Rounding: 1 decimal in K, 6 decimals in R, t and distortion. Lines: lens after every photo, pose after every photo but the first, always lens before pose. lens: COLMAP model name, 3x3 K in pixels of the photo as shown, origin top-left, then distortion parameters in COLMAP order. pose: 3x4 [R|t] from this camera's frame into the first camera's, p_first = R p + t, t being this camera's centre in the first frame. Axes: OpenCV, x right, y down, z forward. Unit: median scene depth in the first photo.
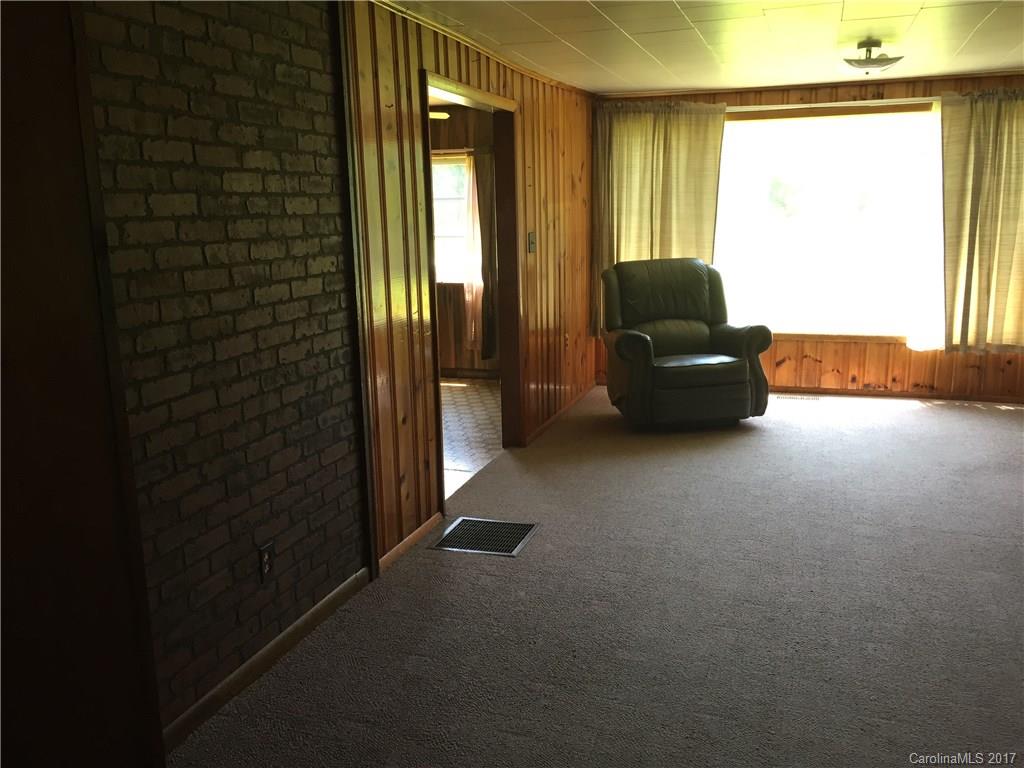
lens RADIAL K [[857.9, 0, 512.0], [0, 857.9, 384.0], [0, 0, 1]] dist [0.081953, -0.120873]
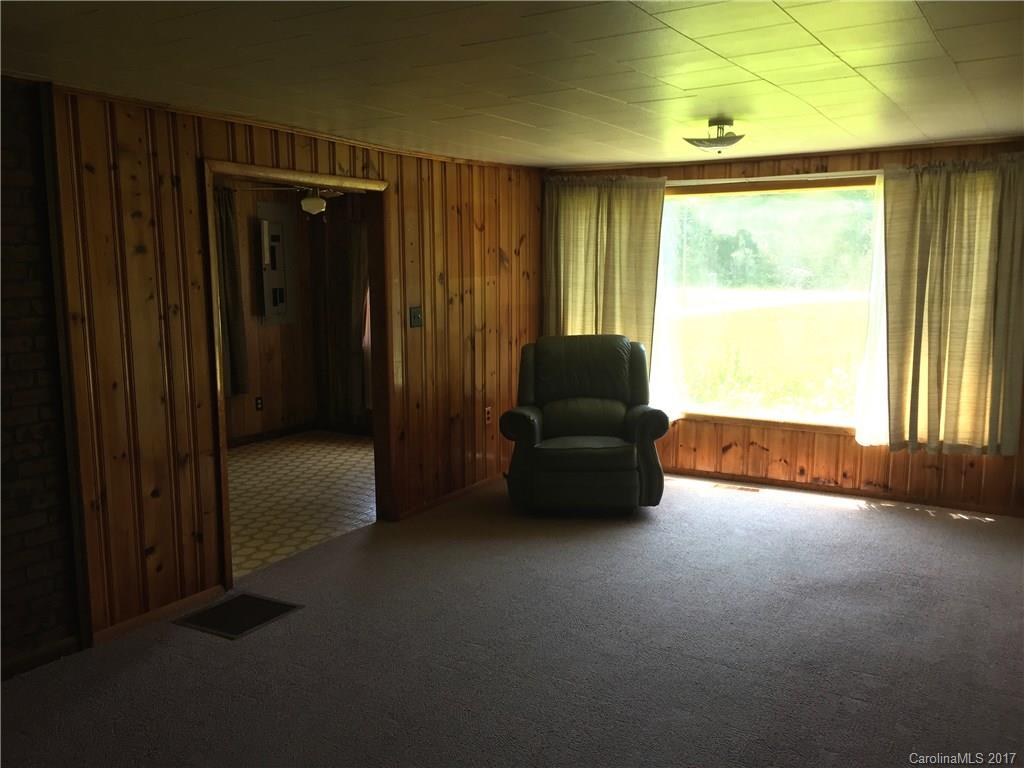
lens RADIAL K [[857.9, 0, 512.0], [0, 857.9, 384.0], [0, 0, 1]] dist [0.081953, -0.120873]
pose [[0.977734, 0.042220, -0.205555, 0.566469], [-0.054866, 0.996910, -0.056215, -0.059955], [0.202547, 0.066241, 0.977030, 0.077618]]
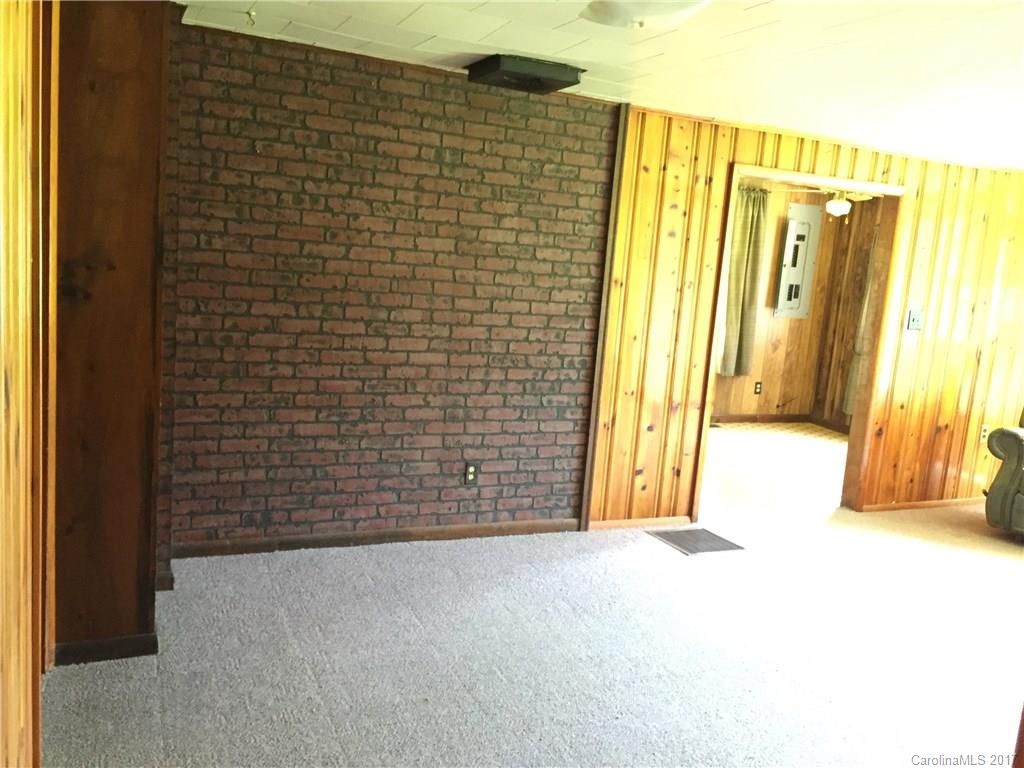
lens RADIAL K [[869.7, 0, 530.5], [0, 869.7, 382.3], [0, 0, 1]] dist [0.068839, -0.120621]
pose [[0.697723, 0.183567, -0.692449, 0.727857], [-0.235960, 0.971561, 0.019802, -0.009322], [0.676391, 0.149574, 0.721195, -0.080045]]
